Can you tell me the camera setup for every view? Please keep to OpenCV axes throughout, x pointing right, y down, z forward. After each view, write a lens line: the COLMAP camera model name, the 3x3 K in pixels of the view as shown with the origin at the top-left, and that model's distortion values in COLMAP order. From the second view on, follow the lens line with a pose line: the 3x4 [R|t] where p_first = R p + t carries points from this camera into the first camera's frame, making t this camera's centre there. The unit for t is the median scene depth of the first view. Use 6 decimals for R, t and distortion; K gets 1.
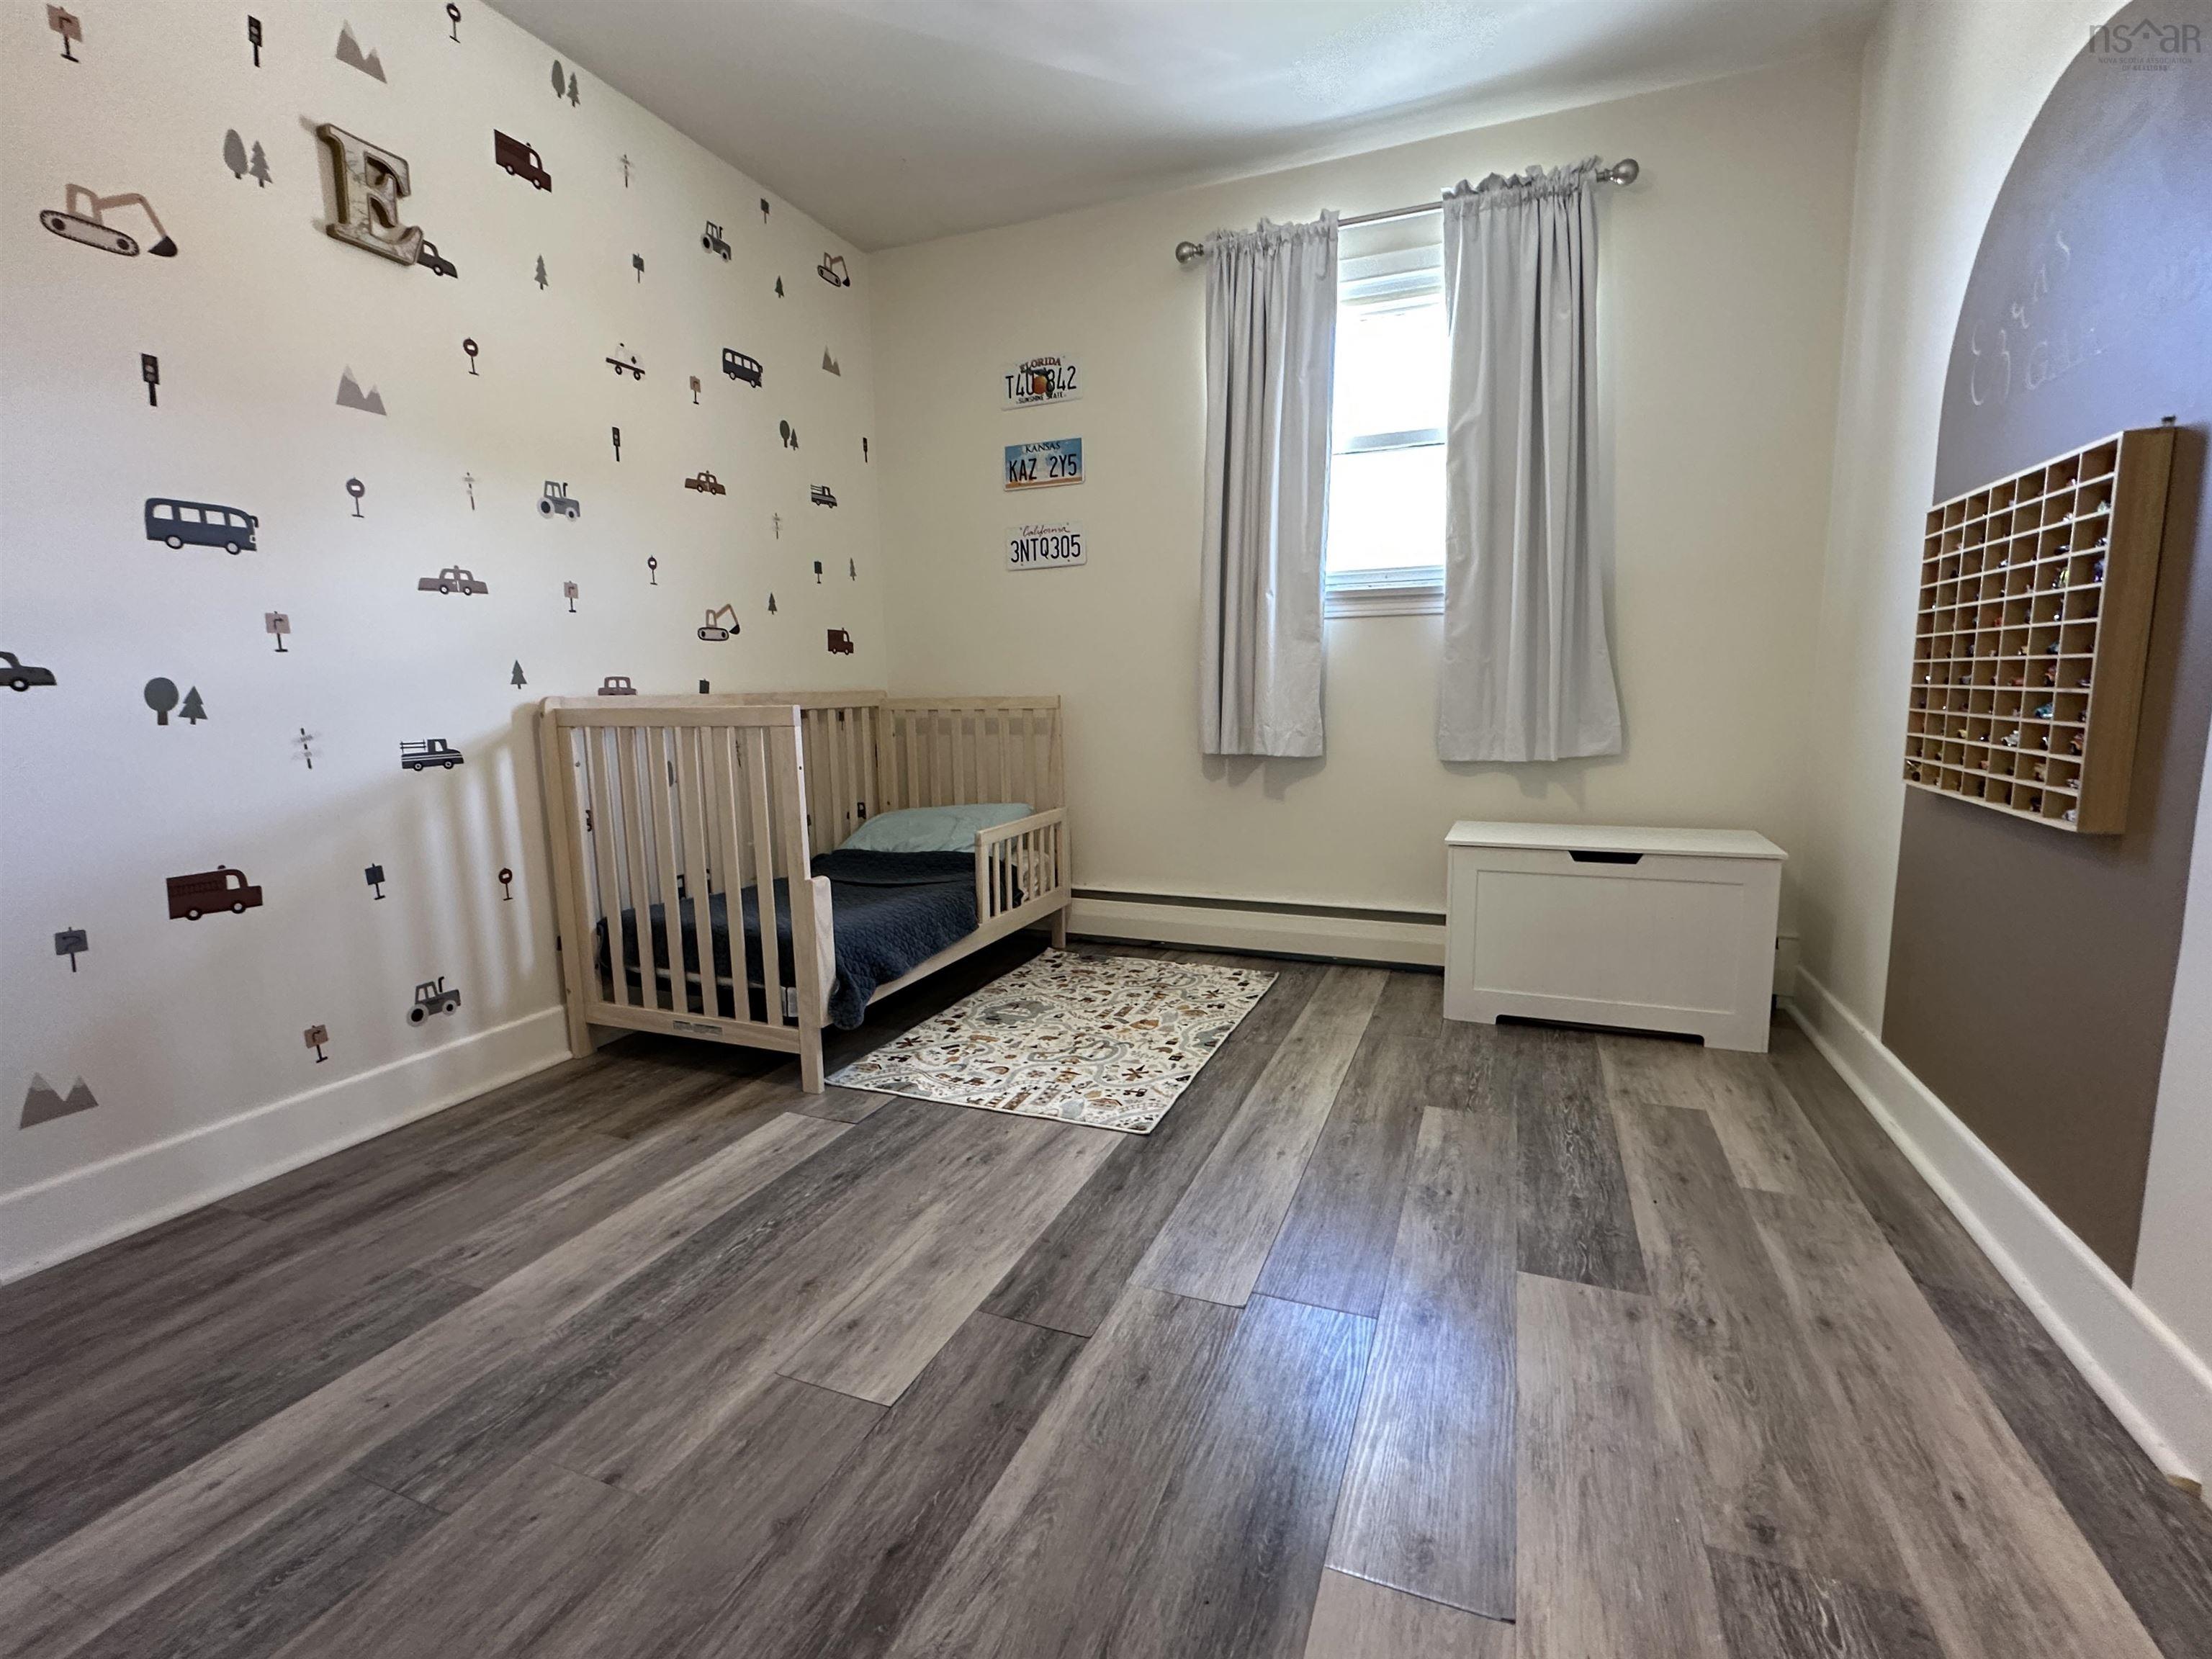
lens RADIAL K [[999.9, 0, 1104.8], [0, 999.9, 825.4], [0, 0, 1]] dist [0.000339, 0.000183]
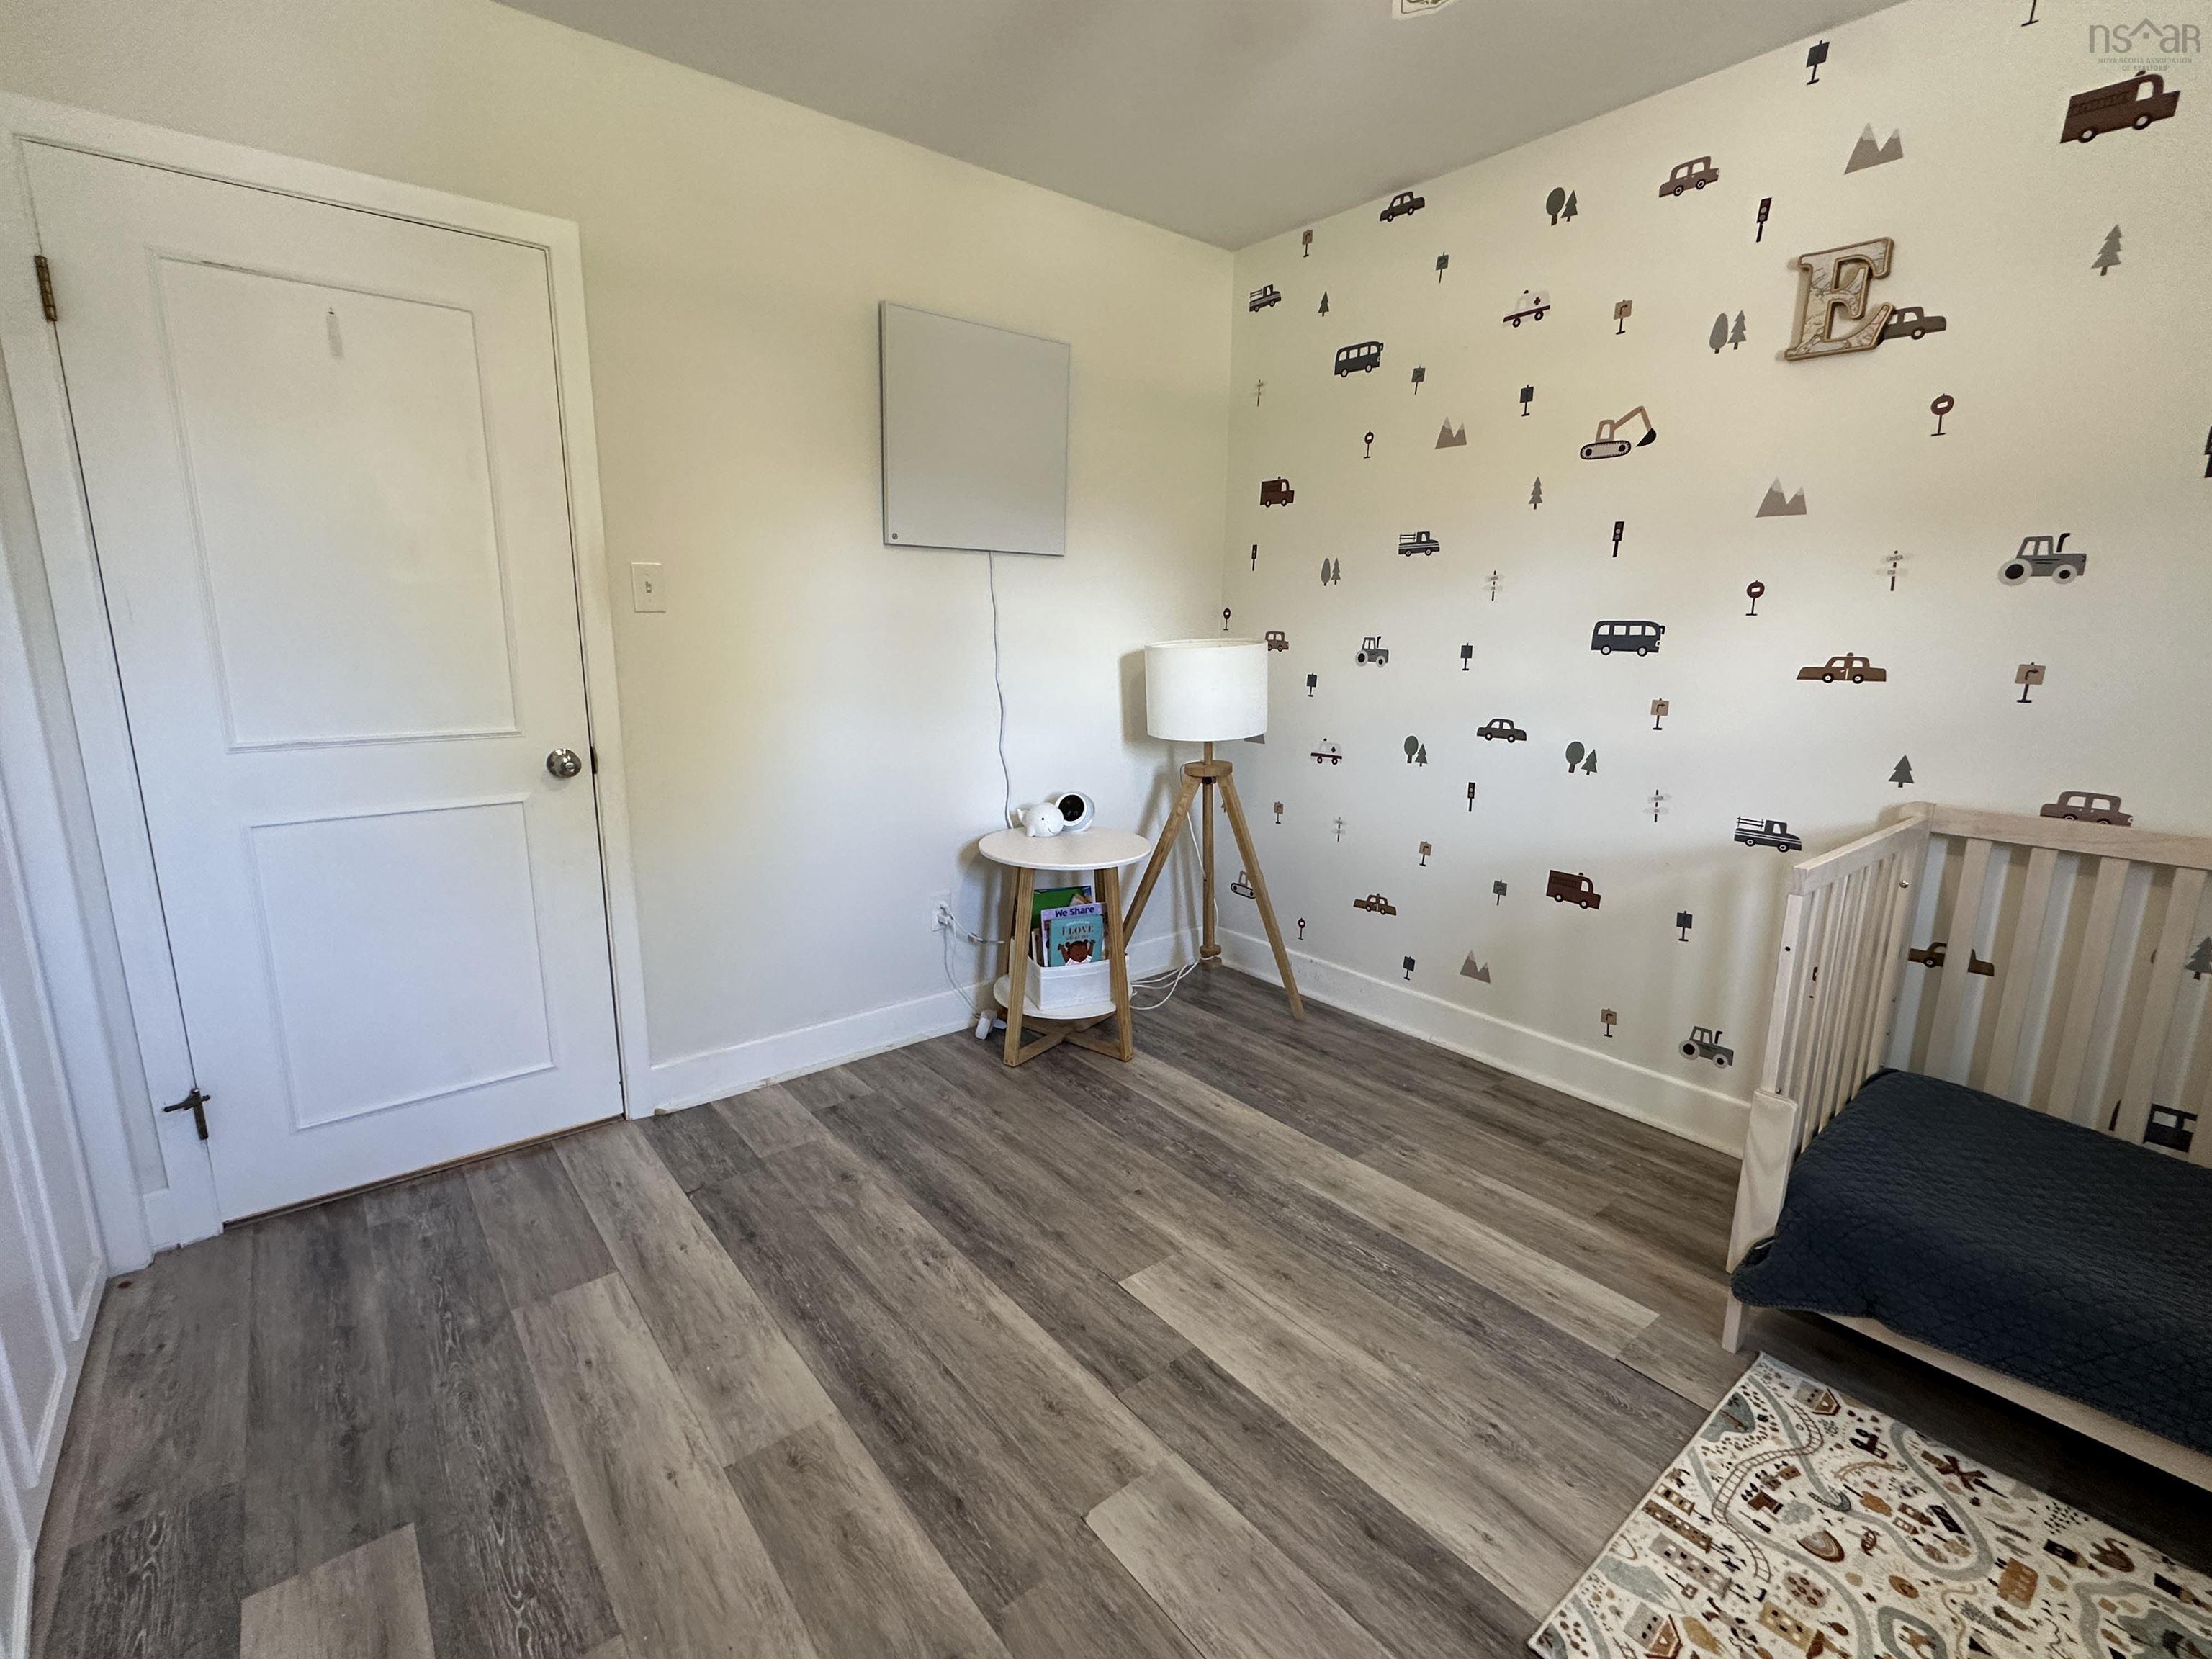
lens RADIAL K [[999.9, 0, 1104.3], [0, 999.9, 824.7], [0, 0, 1]] dist [0.000339, 0.000183]
pose [[-0.473998, 0.191157, -0.859526, 0.615378], [-0.126819, 0.951153, 0.281470, -0.319901], [0.871345, 0.242420, -0.426602, 0.935412]]
